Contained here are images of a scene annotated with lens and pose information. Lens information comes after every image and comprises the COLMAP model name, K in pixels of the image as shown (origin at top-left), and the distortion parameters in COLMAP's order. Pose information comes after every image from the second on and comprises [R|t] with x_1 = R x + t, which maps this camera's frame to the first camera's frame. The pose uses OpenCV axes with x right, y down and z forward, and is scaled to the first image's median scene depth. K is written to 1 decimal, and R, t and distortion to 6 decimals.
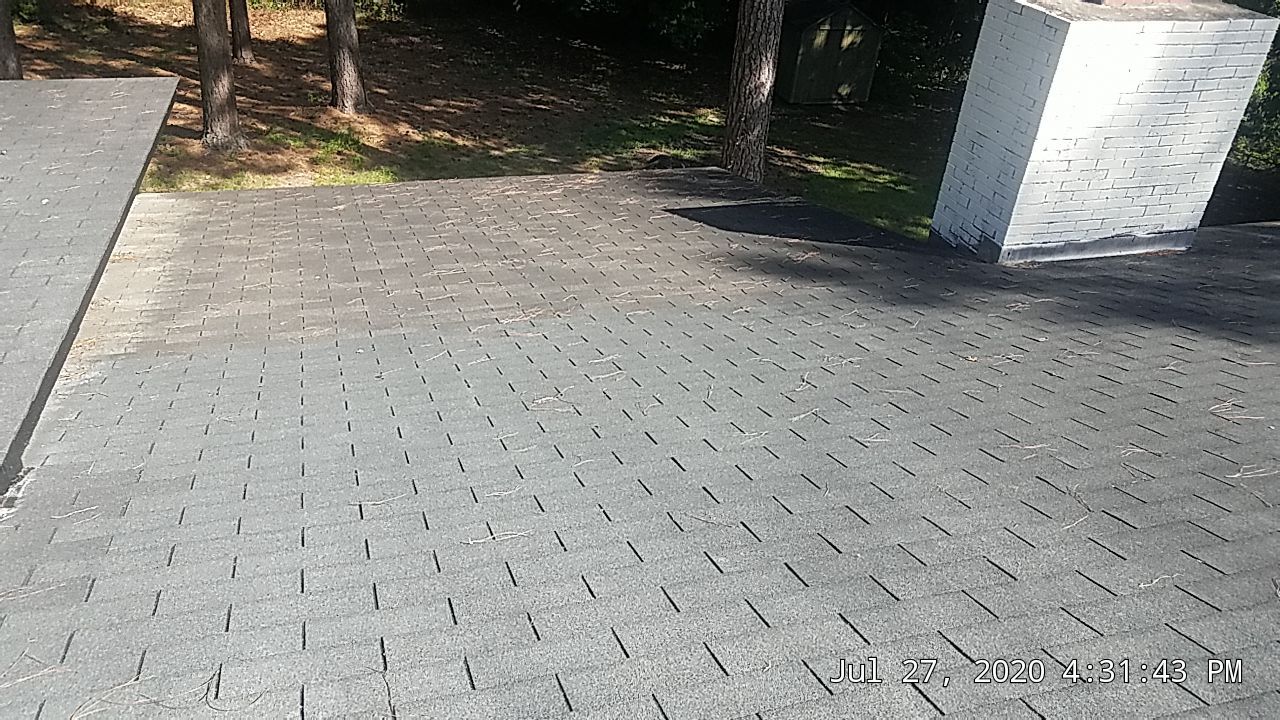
lens RADIAL K [[978.8, 0, 640.0], [0, 978.8, 360.0], [0, 0, 1]] dist [0.010599, -0.011796]
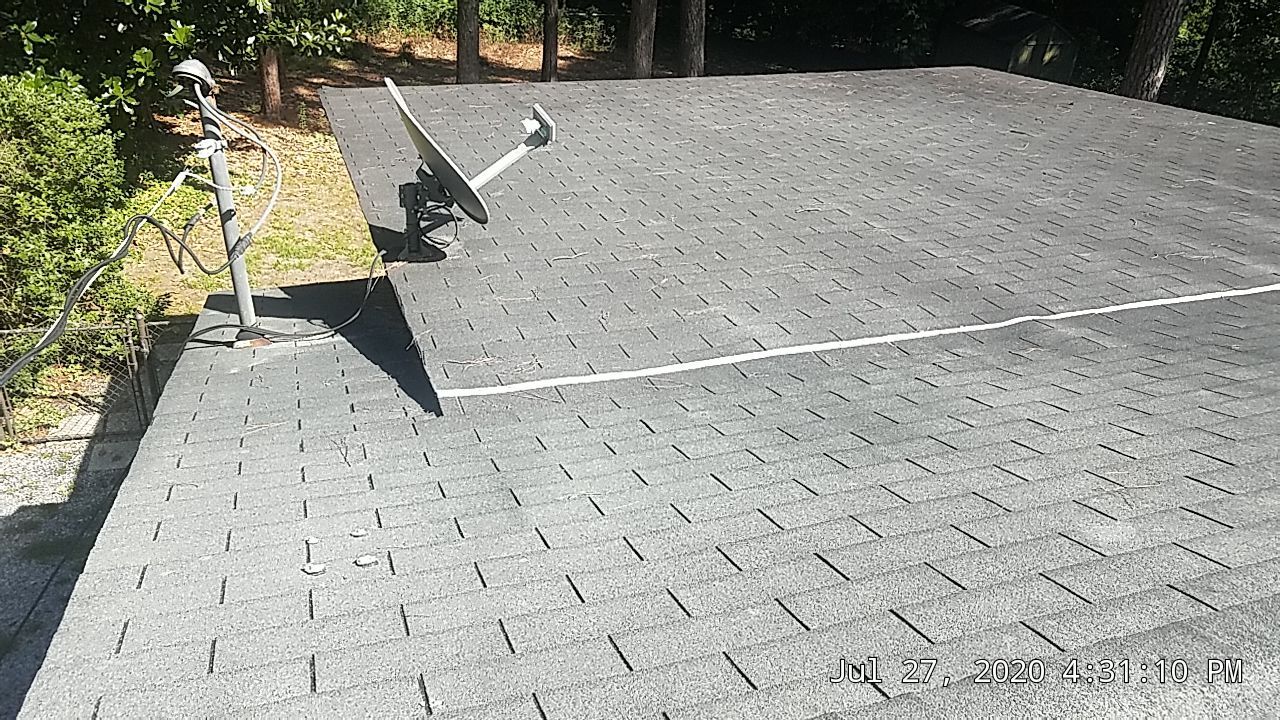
lens RADIAL K [[978.8, 0, 640.0], [0, 978.8, 360.0], [0, 0, 1]] dist [0.010599, -0.011796]
pose [[0.999360, -0.032699, 0.014536, -0.385273], [0.033174, 0.998880, -0.033735, 0.059771], [-0.013417, 0.034196, 0.999325, -0.133723]]
